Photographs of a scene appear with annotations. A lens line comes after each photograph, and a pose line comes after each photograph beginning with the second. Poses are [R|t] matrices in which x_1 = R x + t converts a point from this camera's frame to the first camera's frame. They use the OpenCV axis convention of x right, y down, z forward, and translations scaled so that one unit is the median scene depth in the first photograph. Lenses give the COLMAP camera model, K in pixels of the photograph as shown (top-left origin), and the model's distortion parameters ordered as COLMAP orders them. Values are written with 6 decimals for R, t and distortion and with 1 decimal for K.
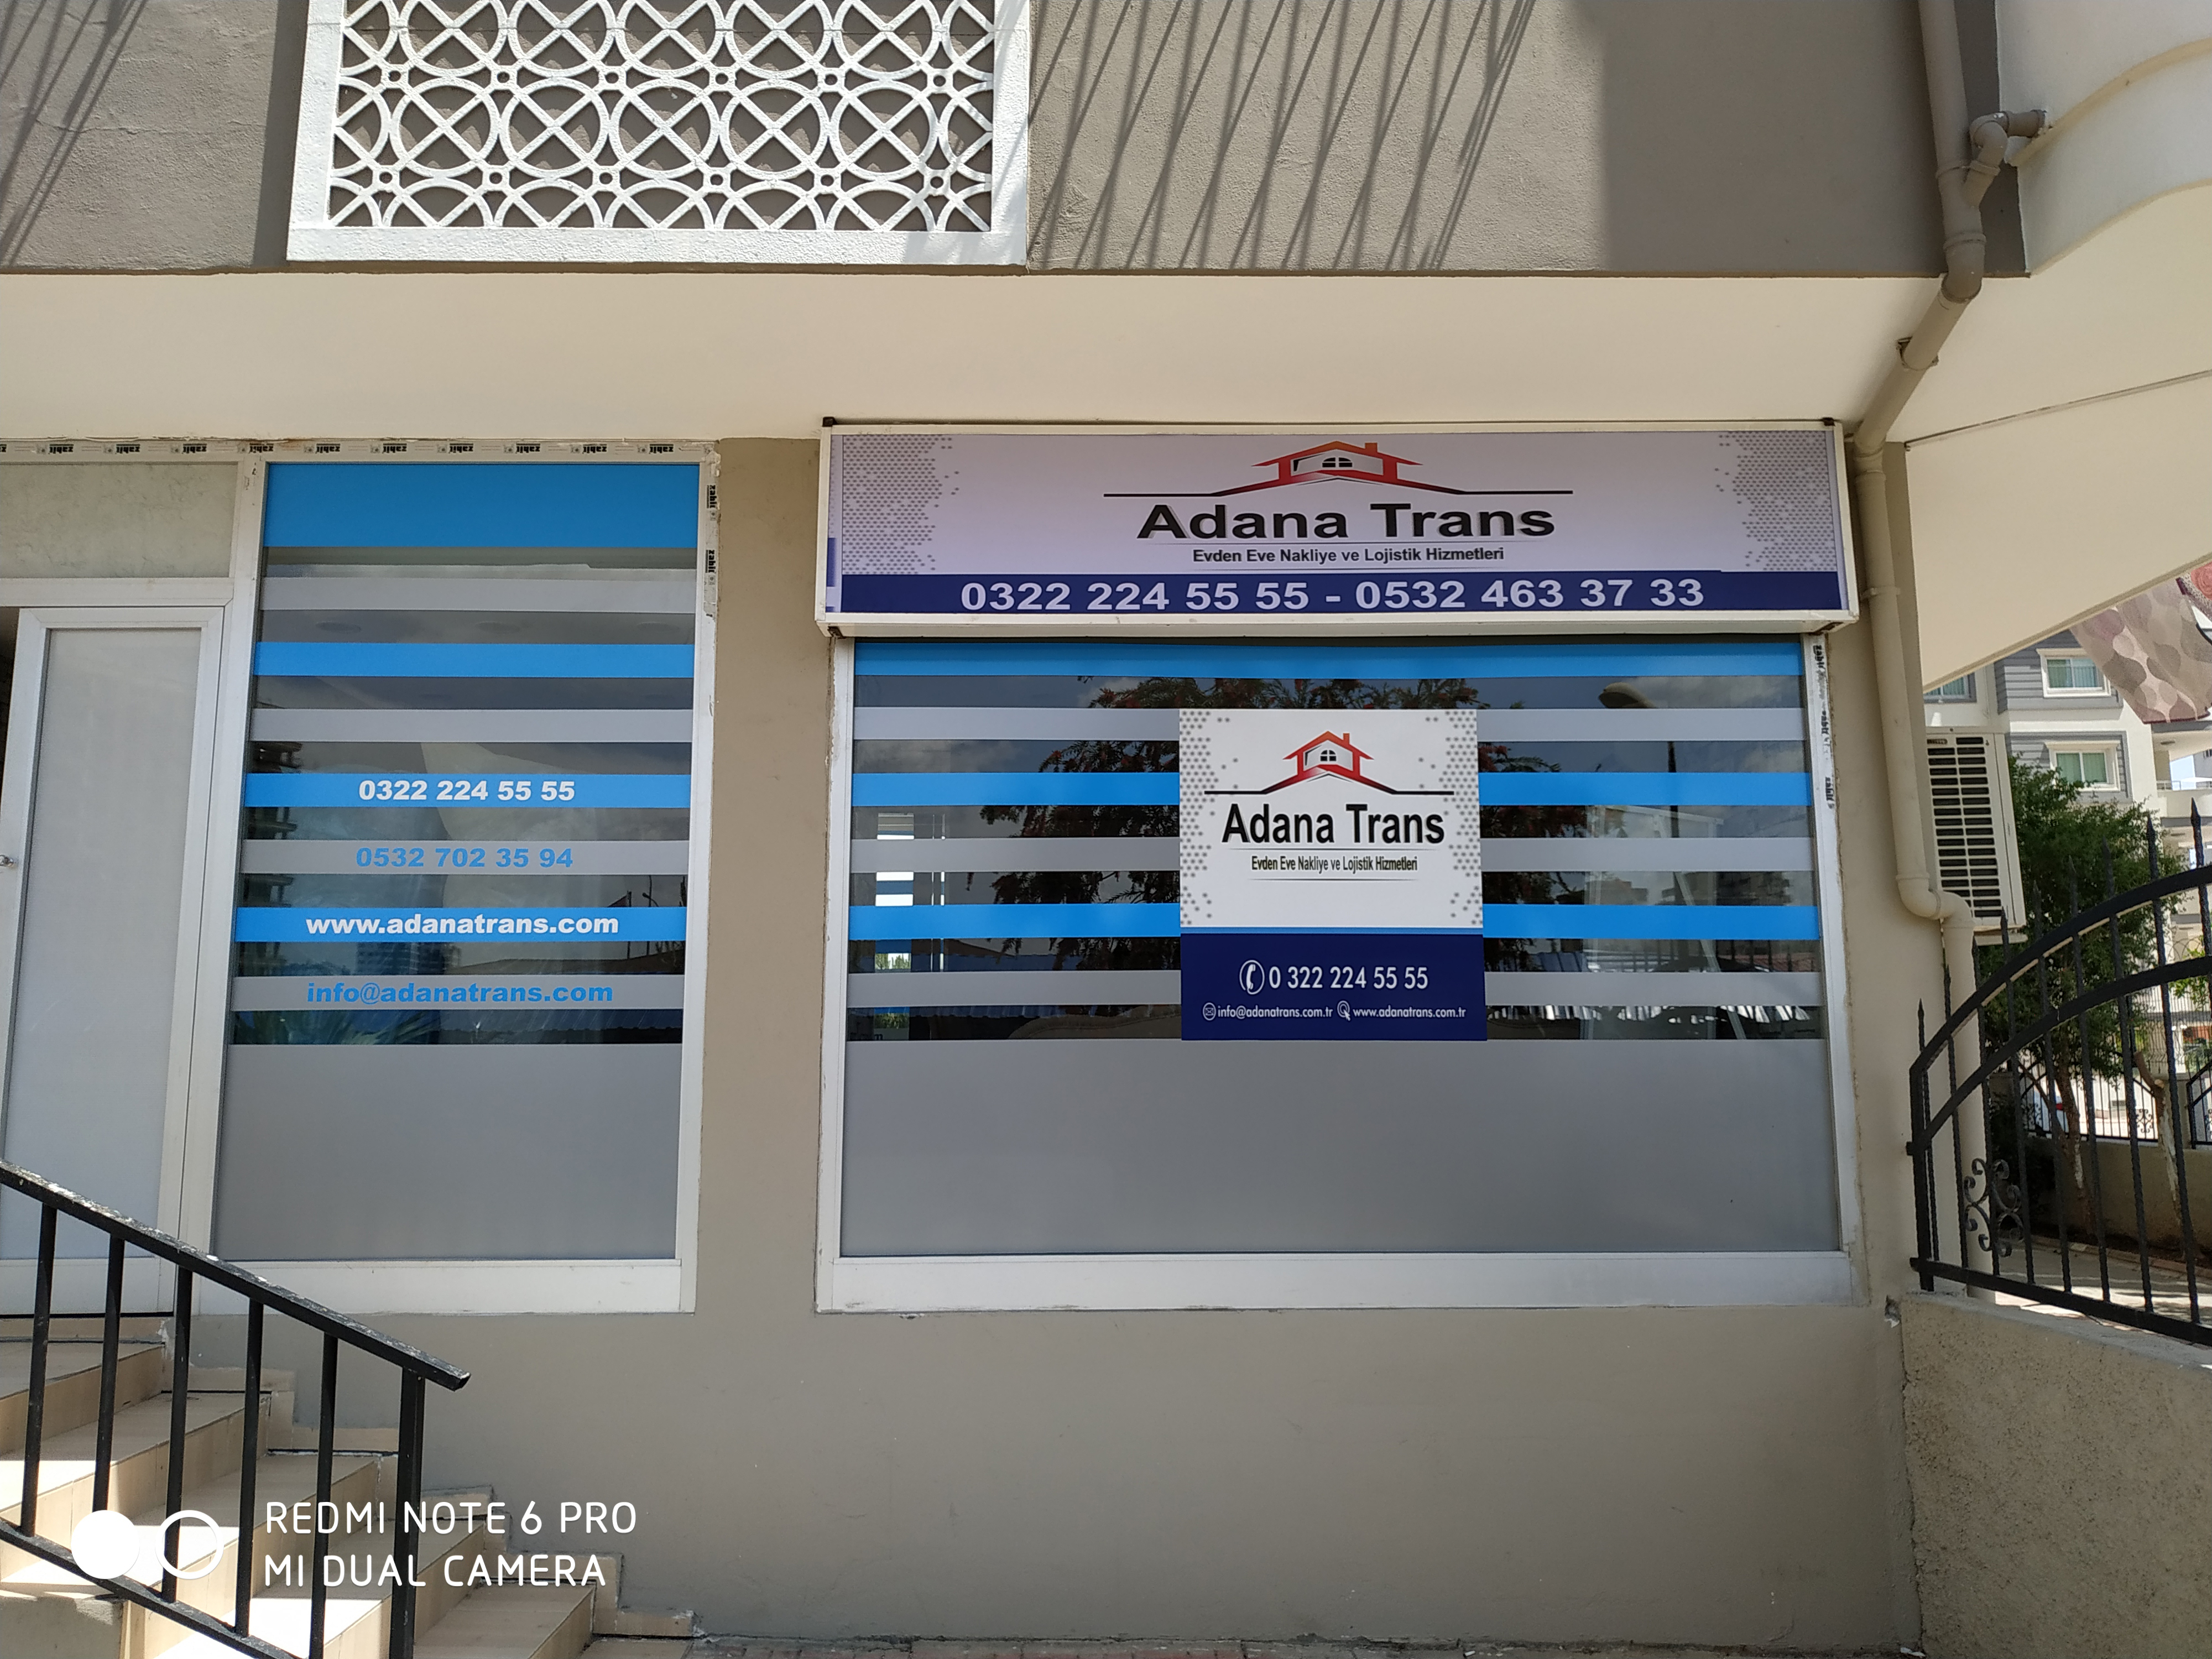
lens RADIAL K [[1637.1, 0, 1106.0], [0, 1637.1, 829.5], [0, 0, 1]] dist [0.010588, -0.032699]
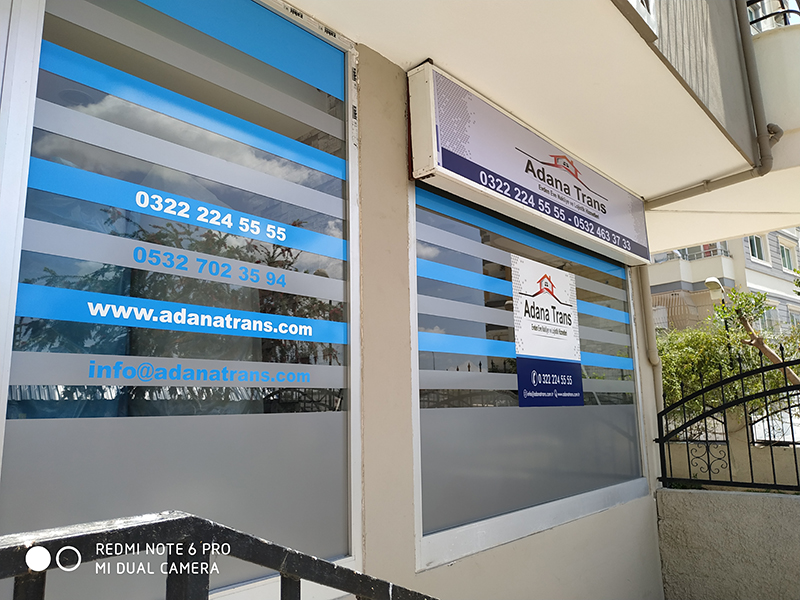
lens RADIAL K [[592.1, 0, 400.0], [0, 592.1, 300.0], [0, 0, 1]] dist [0.010588, -0.032699]
pose [[0.687044, 0.121132, 0.716448, -0.627862], [-0.086473, 0.992630, -0.084902, 0.069095], [-0.721452, -0.003622, 0.692455, 0.575433]]
